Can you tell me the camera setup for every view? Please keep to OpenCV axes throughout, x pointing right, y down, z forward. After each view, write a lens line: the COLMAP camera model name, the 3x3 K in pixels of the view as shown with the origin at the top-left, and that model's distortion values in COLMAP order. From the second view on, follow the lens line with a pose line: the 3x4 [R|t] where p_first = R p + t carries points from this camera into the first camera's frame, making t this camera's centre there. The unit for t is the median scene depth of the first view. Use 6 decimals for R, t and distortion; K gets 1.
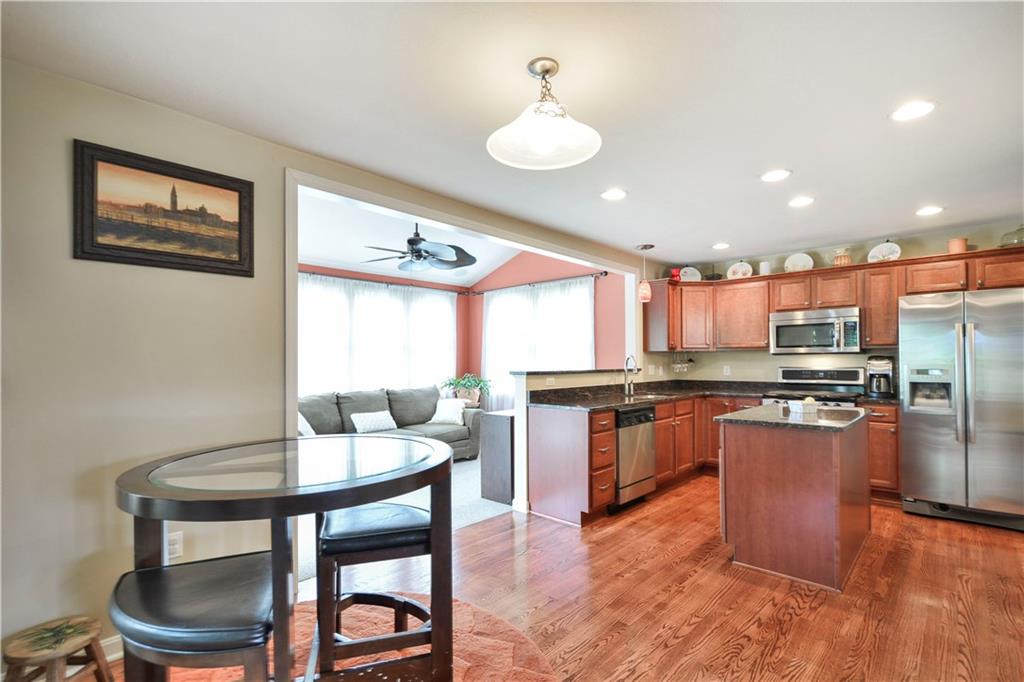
lens RADIAL K [[471.2, 0, 515.7], [0, 471.2, 347.2], [0, 0, 1]] dist [-0.005761, -0.000722]
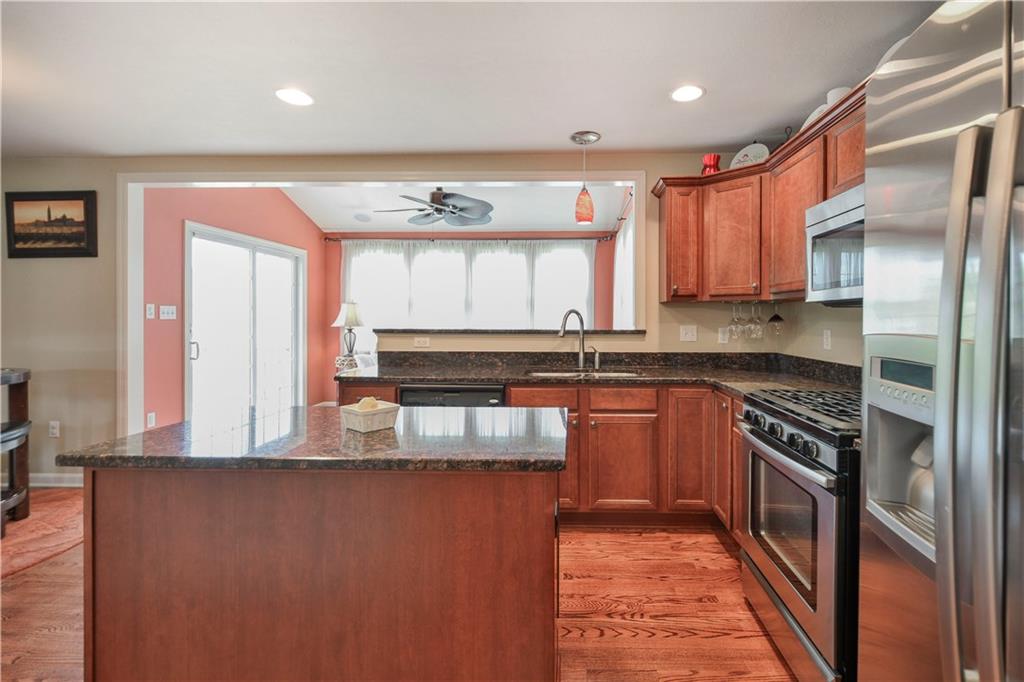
lens RADIAL K [[448.4, 0, 546.8], [0, 448.4, 316.4], [0, 0, 1]] dist [-0.010799, -0.000261]
pose [[0.674494, 0.007682, -0.738240, 0.754477], [0.017088, 0.999516, 0.026014, 0.011125], [0.738083, -0.030162, 0.674036, 0.607088]]
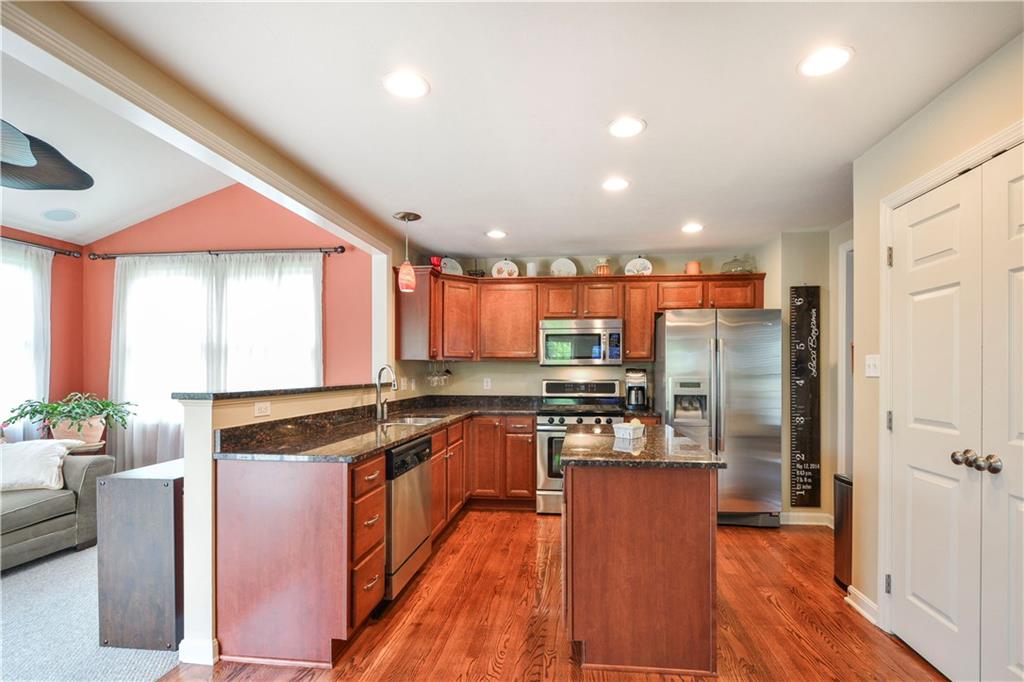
lens RADIAL K [[456.3, 0, 528.2], [0, 456.3, 372.4], [0, 0, 1]] dist [-0.001980, -0.001047]
pose [[0.791924, 0.003223, 0.610612, -0.008251], [-0.023382, 0.999413, 0.025050, 0.007211], [-0.610172, -0.034115, 0.791534, 0.353008]]
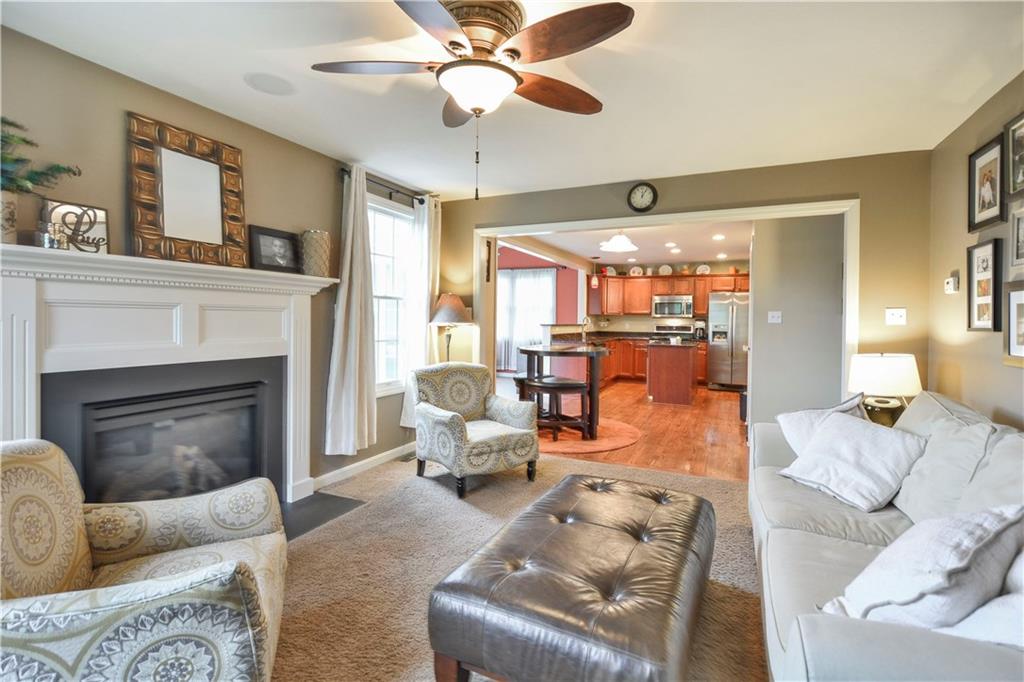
lens RADIAL K [[472.5, 0, 514.8], [0, 472.5, 315.9], [0, 0, 1]] dist [-0.001160, -0.000136]
pose [[0.947592, 0.018765, 0.318931, -0.667806], [-0.026455, 0.999454, 0.019800, -0.016420], [-0.318385, -0.027199, 0.947571, -0.719752]]
